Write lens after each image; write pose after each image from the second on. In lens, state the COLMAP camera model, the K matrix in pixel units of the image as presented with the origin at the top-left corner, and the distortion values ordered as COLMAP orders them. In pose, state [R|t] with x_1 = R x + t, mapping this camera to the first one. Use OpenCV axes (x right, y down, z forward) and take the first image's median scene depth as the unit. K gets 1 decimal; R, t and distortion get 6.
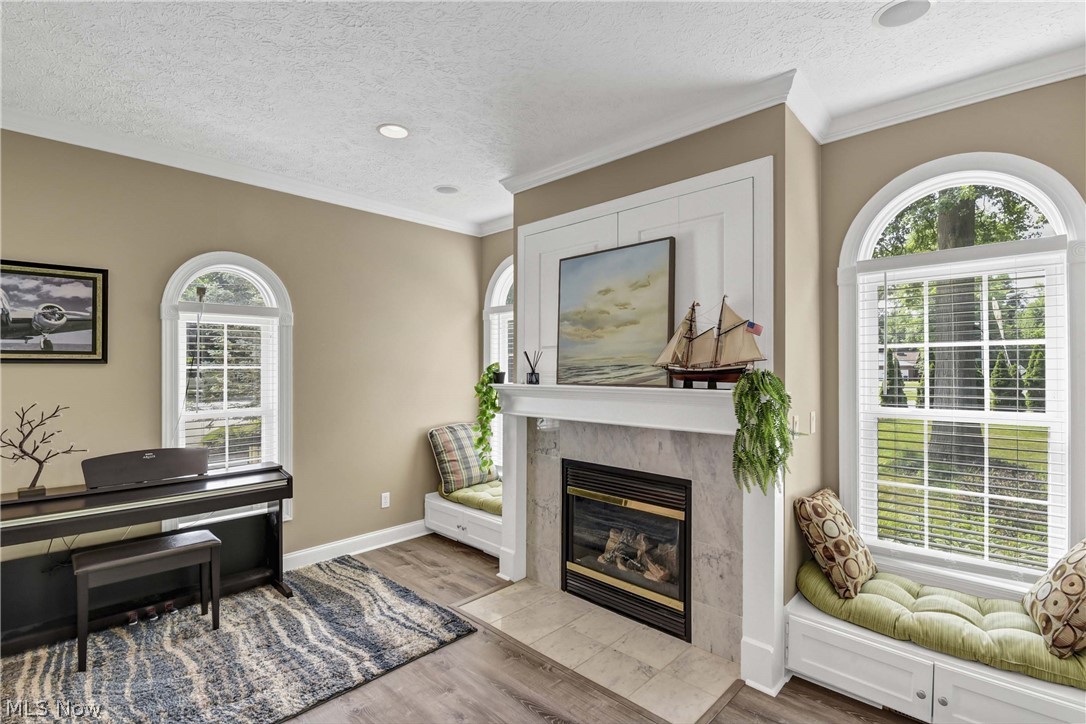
lens RADIAL K [[516.7, 0, 543.0], [0, 516.7, 362.0], [0, 0, 1]] dist [-0.001649, -0.001065]
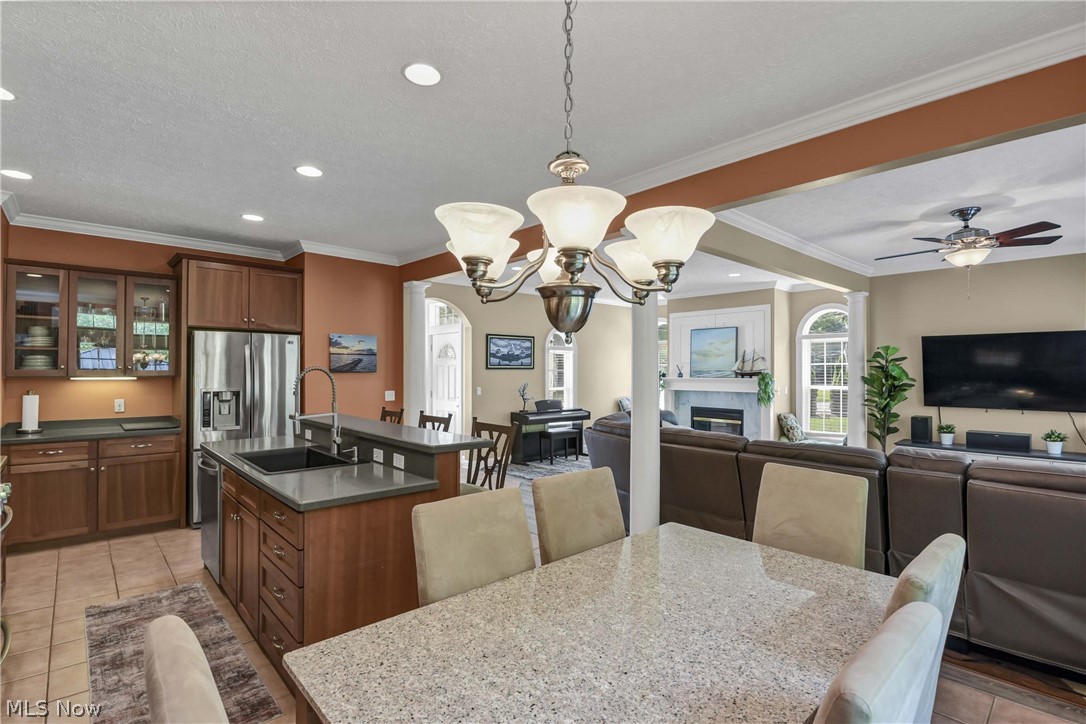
lens RADIAL K [[516.7, 0, 543.0], [0, 516.7, 362.0], [0, 0, 1]] dist [-0.001649, -0.001065]
pose [[0.997382, 0.002265, -0.072275, -0.607482], [-0.002801, 0.999969, -0.007314, -0.017083], [0.072257, 0.007497, 0.997358, -1.916510]]
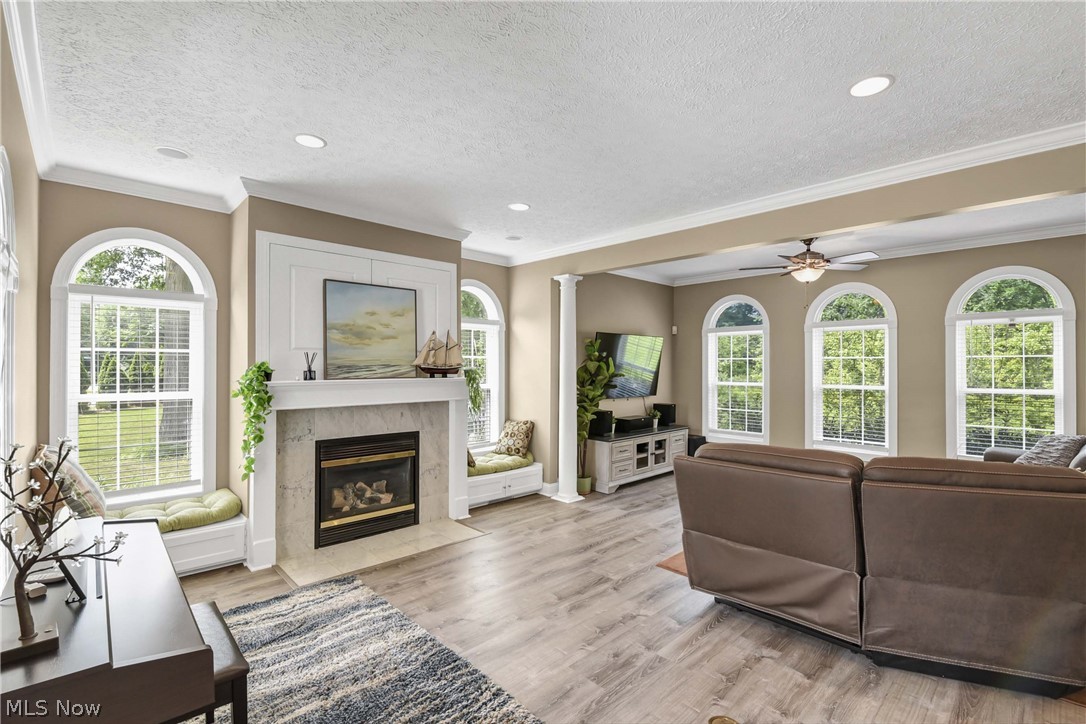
lens RADIAL K [[483.0, 0, 538.4], [0, 483.0, 367.4], [0, 0, 1]] dist [0.000604, 0.000079]
pose [[0.042921, 0.006685, 0.999056, -1.271943], [-0.006714, 0.999957, -0.006402, 0.020204], [-0.999056, -0.006433, 0.042964, 0.502853]]
